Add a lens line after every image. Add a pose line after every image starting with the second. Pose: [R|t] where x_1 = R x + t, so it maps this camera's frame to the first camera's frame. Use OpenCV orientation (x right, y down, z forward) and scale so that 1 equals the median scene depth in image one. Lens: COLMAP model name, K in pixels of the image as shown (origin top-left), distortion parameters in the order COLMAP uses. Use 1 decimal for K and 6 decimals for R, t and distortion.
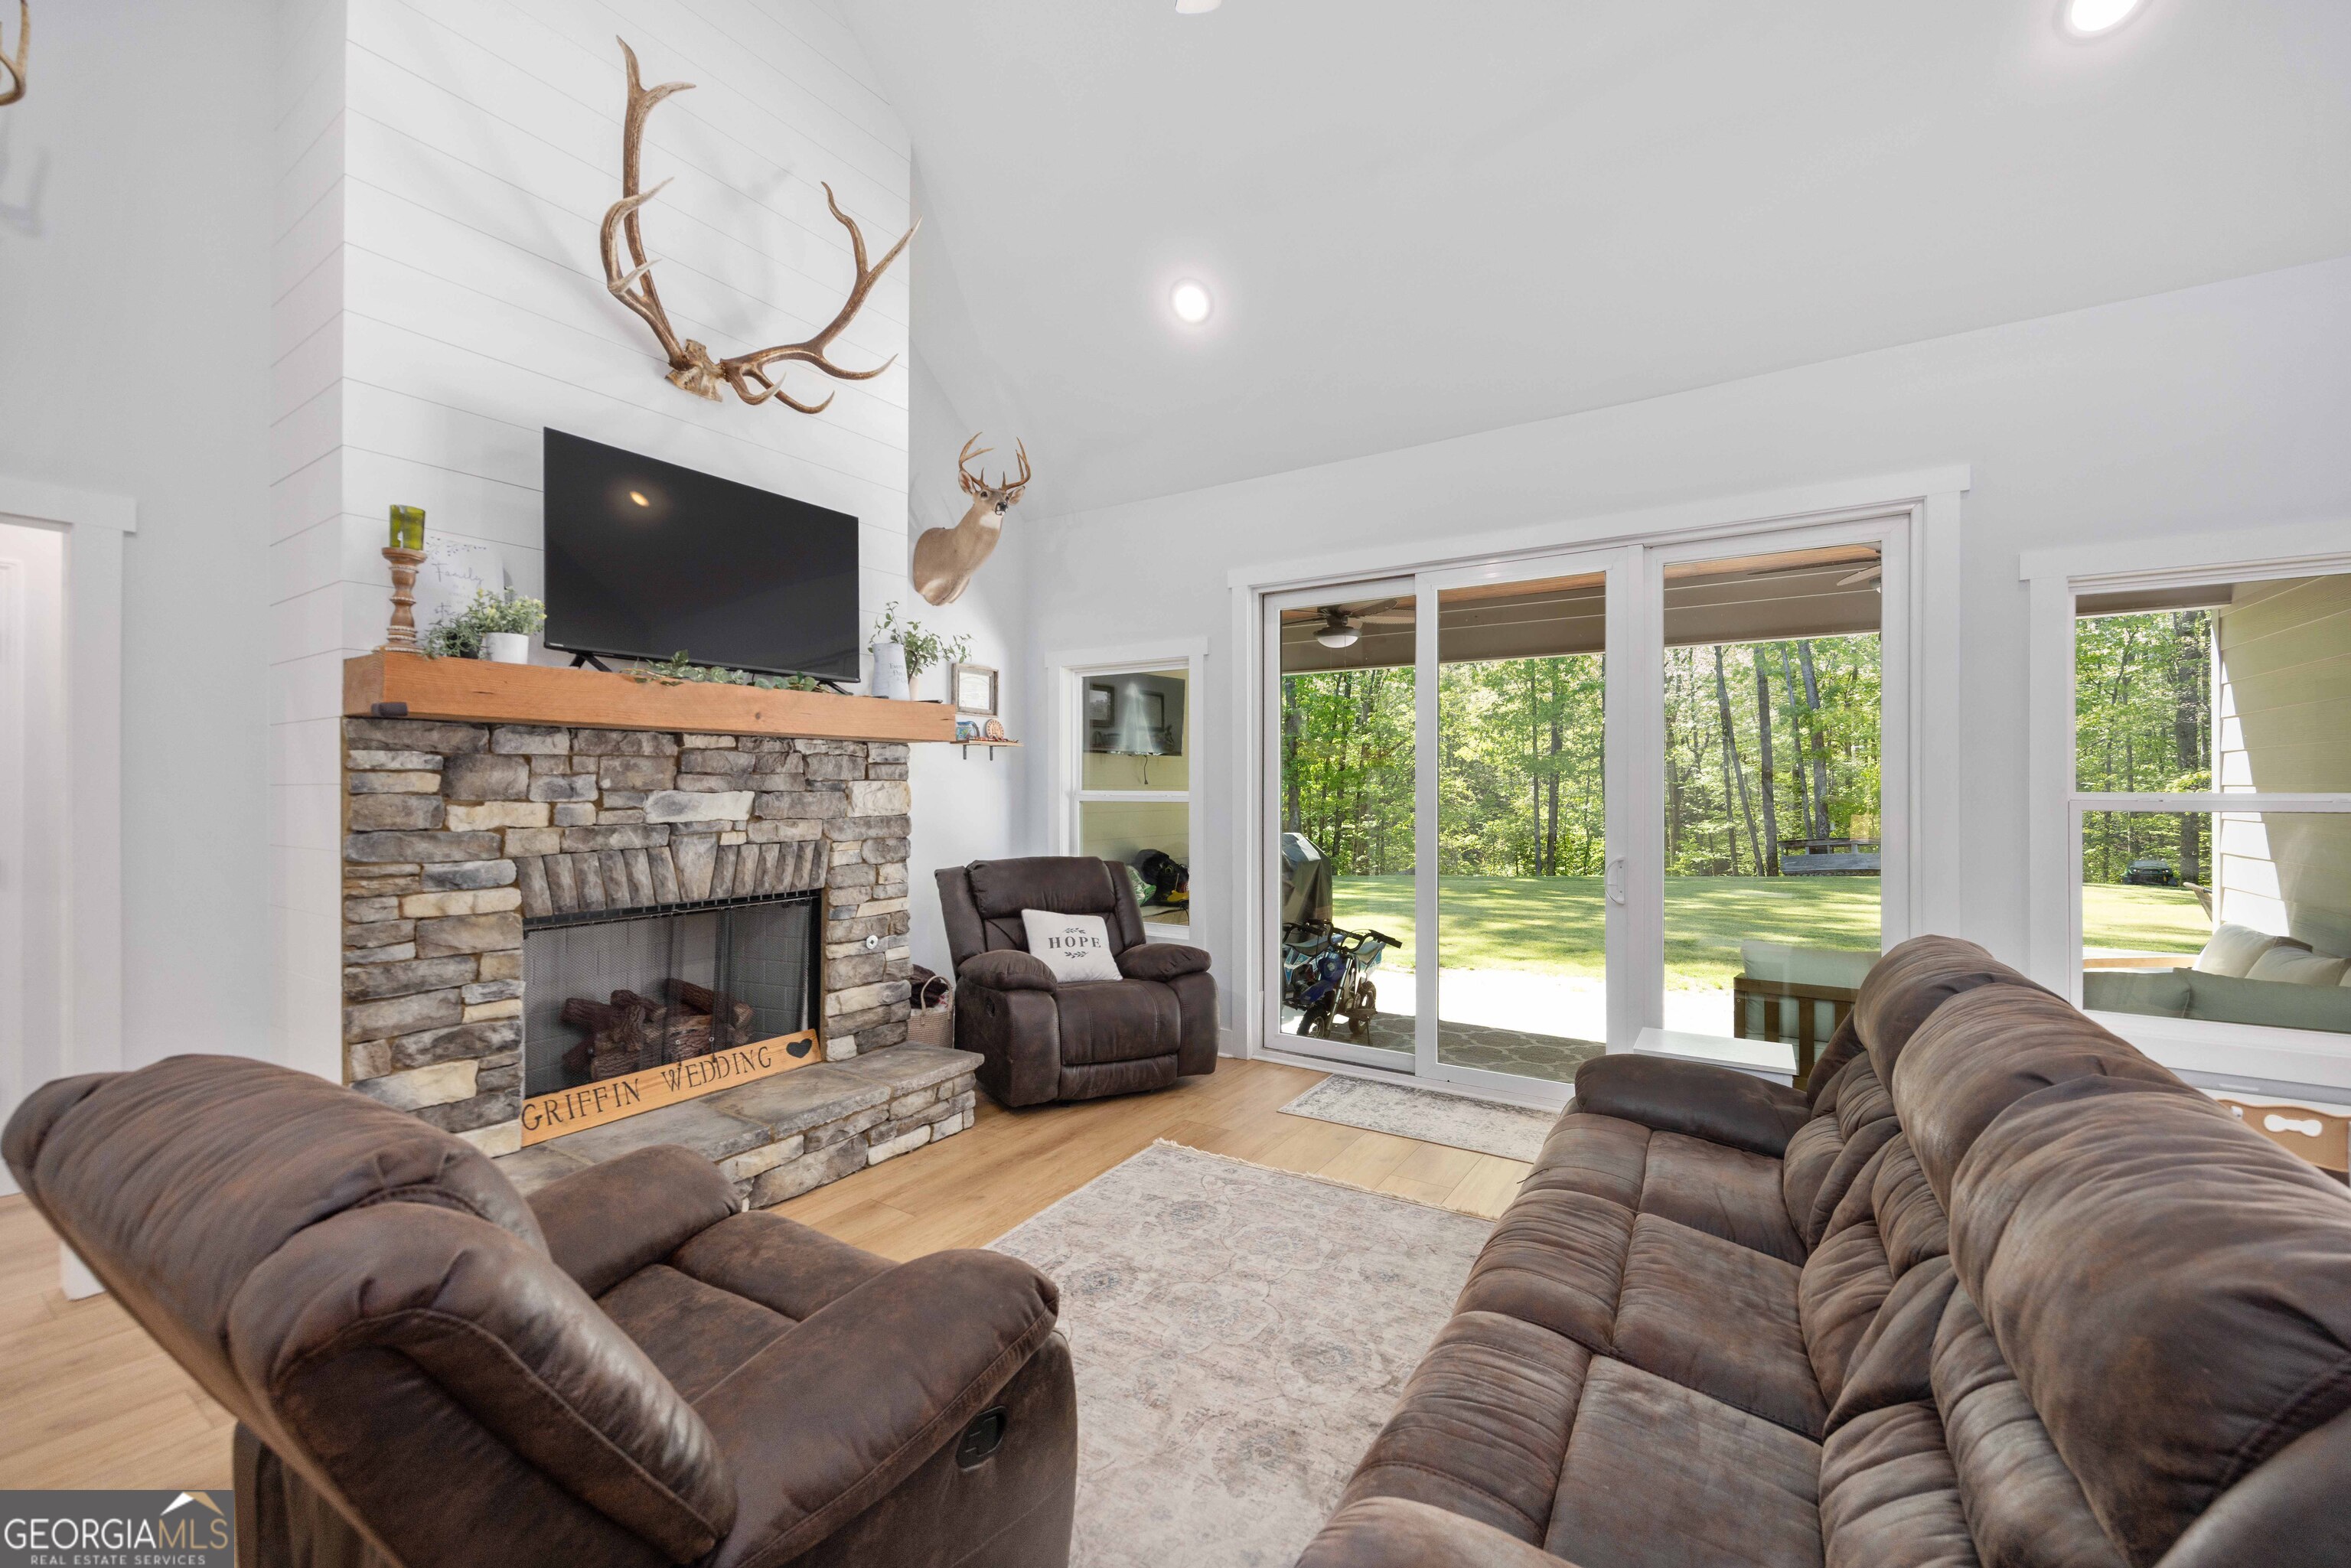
lens RADIAL K [[907.9, 0, 1175.5], [0, 907.9, 784.0], [0, 0, 1]] dist [-0.008790, 0.000118]
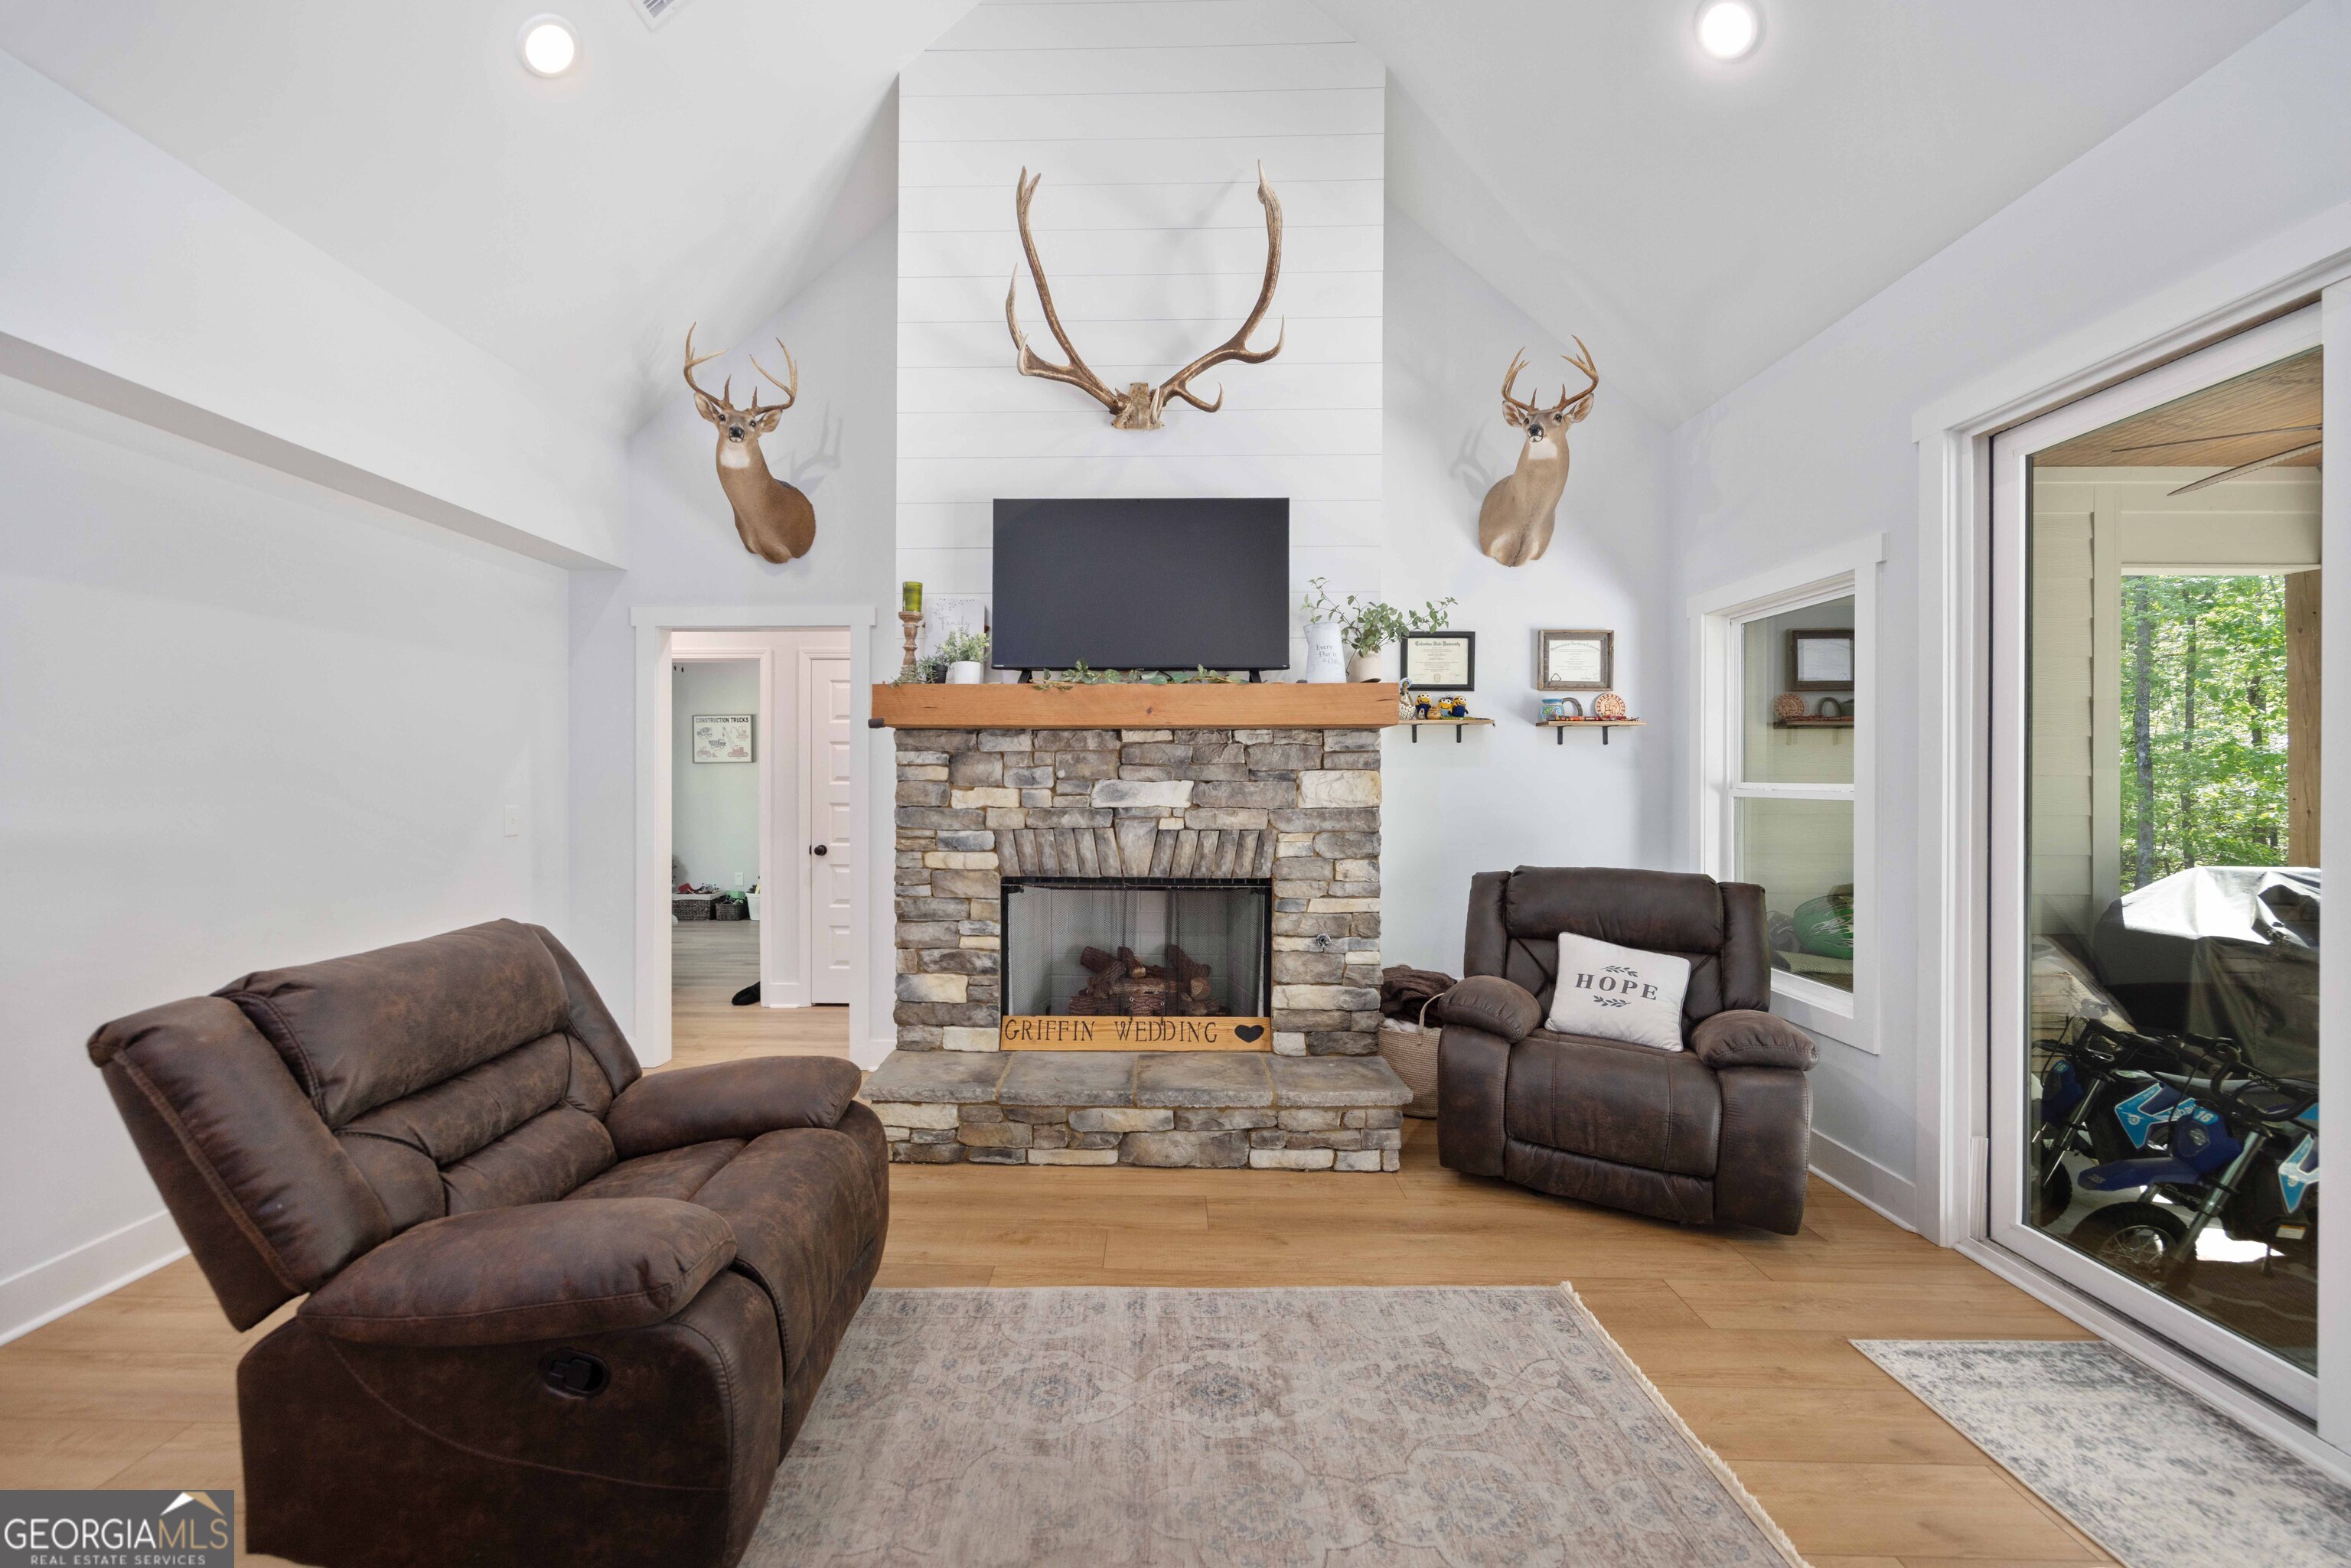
lens RADIAL K [[907.9, 0, 1175.5], [0, 907.9, 784.0], [0, 0, 1]] dist [-0.008790, 0.000118]
pose [[0.549132, 0.003701, -0.835727, 0.417150], [0.001339, 0.999985, 0.005308, 0.006095], [0.835735, -0.004034, 0.549119, 0.392438]]
